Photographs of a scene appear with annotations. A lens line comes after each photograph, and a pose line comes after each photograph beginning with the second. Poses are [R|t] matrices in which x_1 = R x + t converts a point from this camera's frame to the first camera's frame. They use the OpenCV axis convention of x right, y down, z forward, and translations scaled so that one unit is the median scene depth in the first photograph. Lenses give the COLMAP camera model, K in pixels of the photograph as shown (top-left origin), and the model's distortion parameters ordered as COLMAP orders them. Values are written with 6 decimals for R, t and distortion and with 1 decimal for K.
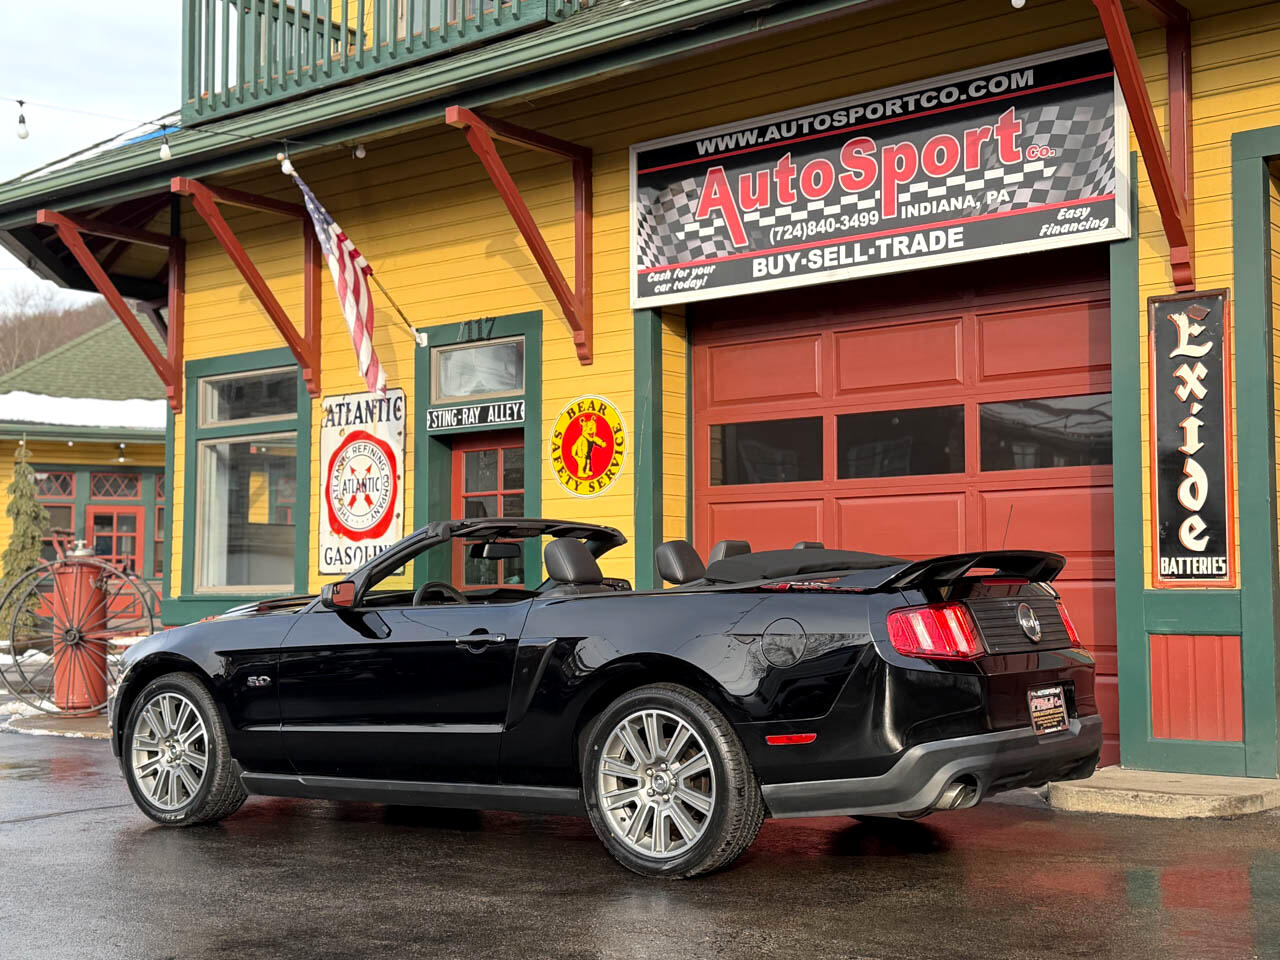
lens RADIAL K [[1650.6, 0, 595.0], [0, 1650.6, 467.6], [0, 0, 1]] dist [0.128717, 0.000000]
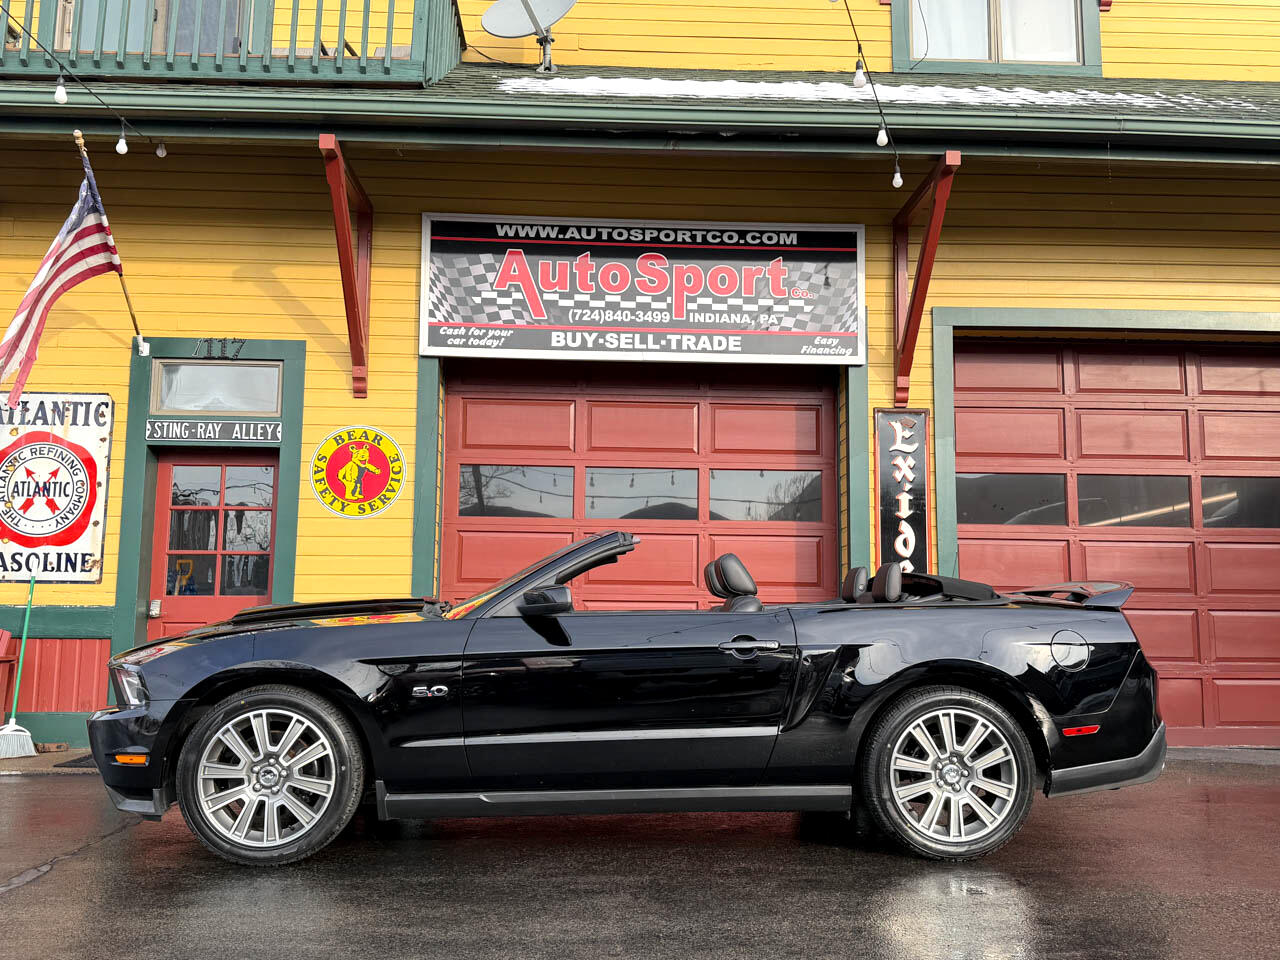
lens RADIAL K [[1159.2, 0, 622.3], [0, 1159.2, 478.9], [0, 0, 1]] dist [0.132772, -0.056919]
pose [[0.750703, 0.093751, 0.653954, -0.421854], [-0.065975, 0.995570, -0.066990, 0.035873], [-0.657337, 0.007145, 0.753563, 0.334415]]
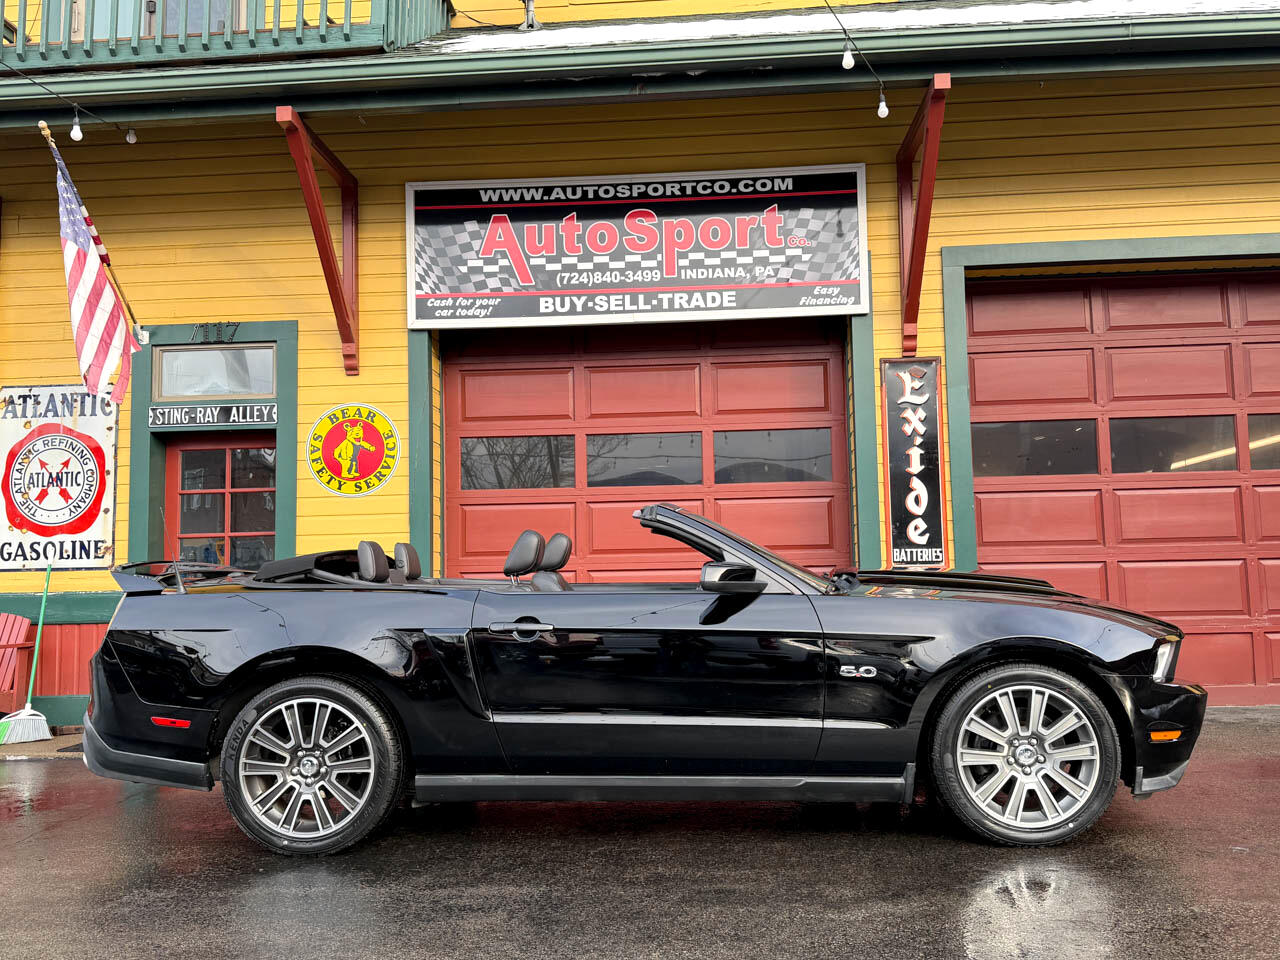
lens RADIAL K [[1095.7, 0, 620.2], [0, 1095.7, 480.4], [0, 0, 1]] dist [0.118845, -0.092009]
pose [[0.818094, 0.038598, 0.573788, -0.309164], [-0.028887, 0.999244, -0.026032, 0.023654], [-0.574358, 0.004721, 0.818590, 0.335277]]
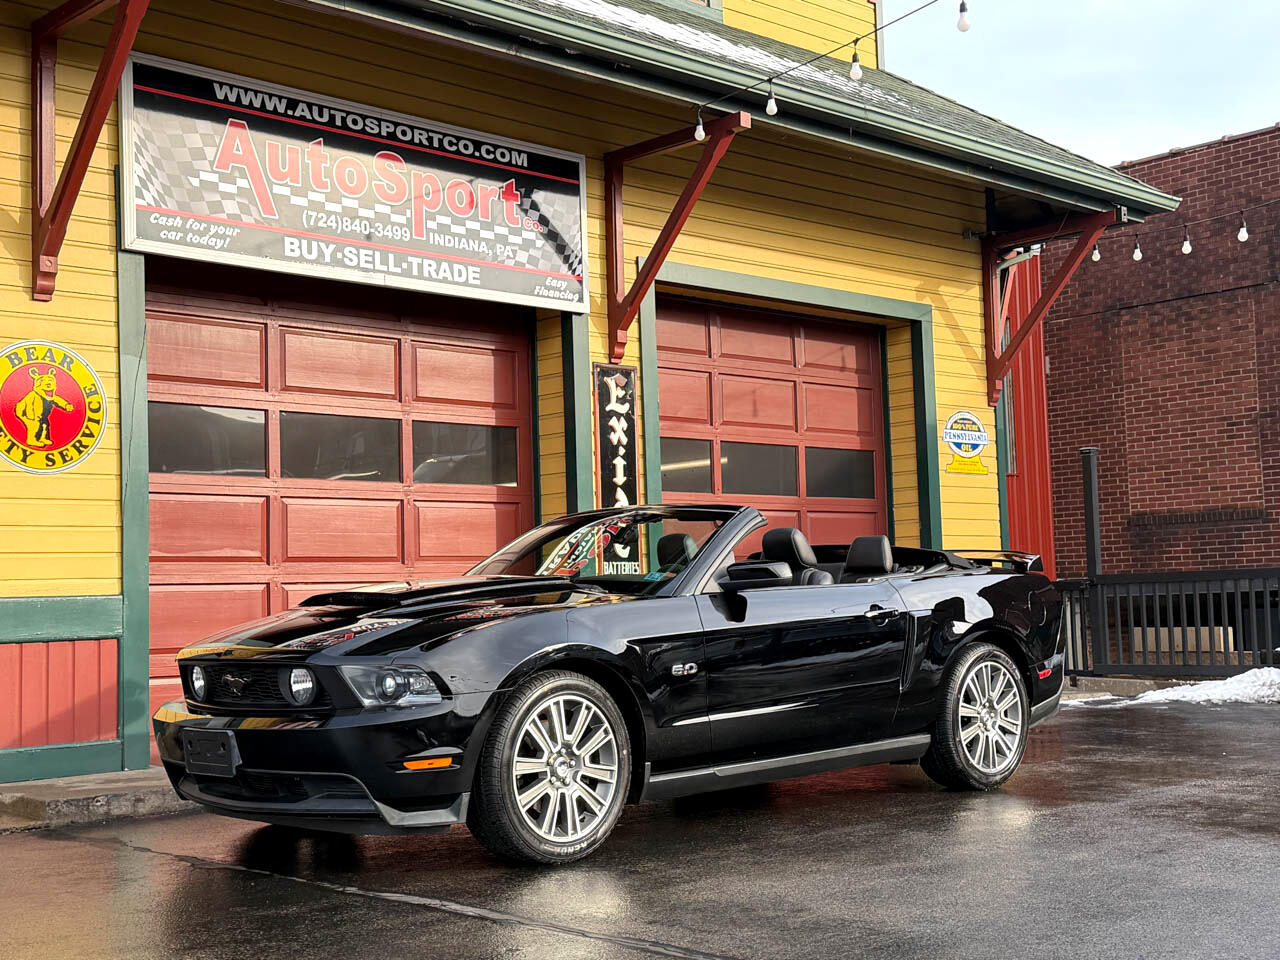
lens RADIAL K [[1756.9, 0, 635.0], [0, 1756.9, 474.2], [0, 0, 1]] dist [0.107754, 0.000000]
pose [[0.115525, 0.075899, 0.990401, -0.880432], [-0.053439, 0.996107, -0.070103, 0.068829], [-0.991866, -0.044828, 0.119131, 0.696009]]
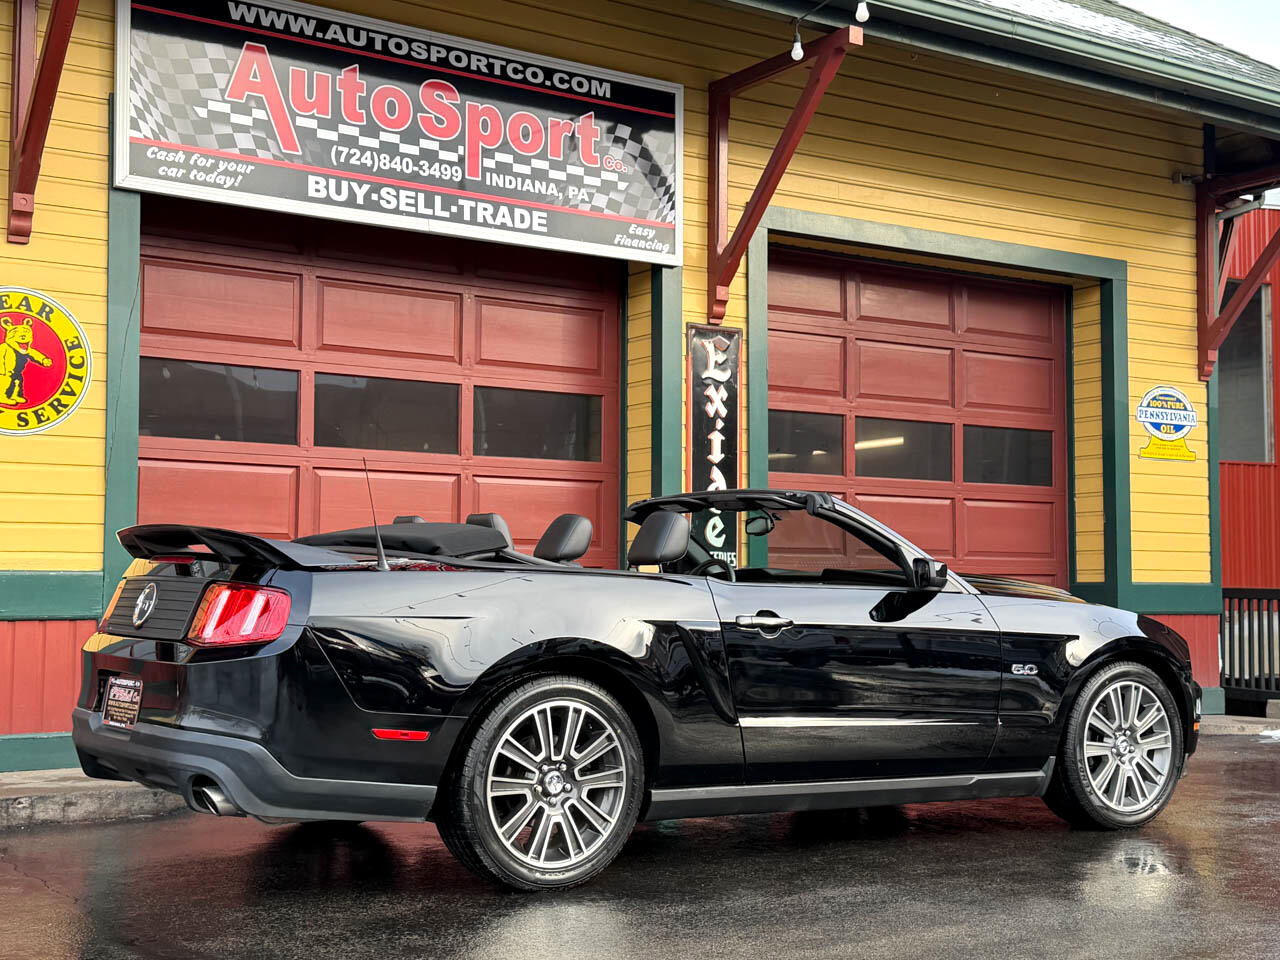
lens RADIAL K [[1756.9, 0, 613.2], [0, 1756.9, 485.9], [0, 0, 1]] dist [0.107754, 0.000000]
pose [[0.295806, 0.065212, 0.953020, -0.713430], [-0.083997, 0.995578, -0.042052, 0.055823], [-0.951548, -0.067612, 0.299975, 0.591305]]
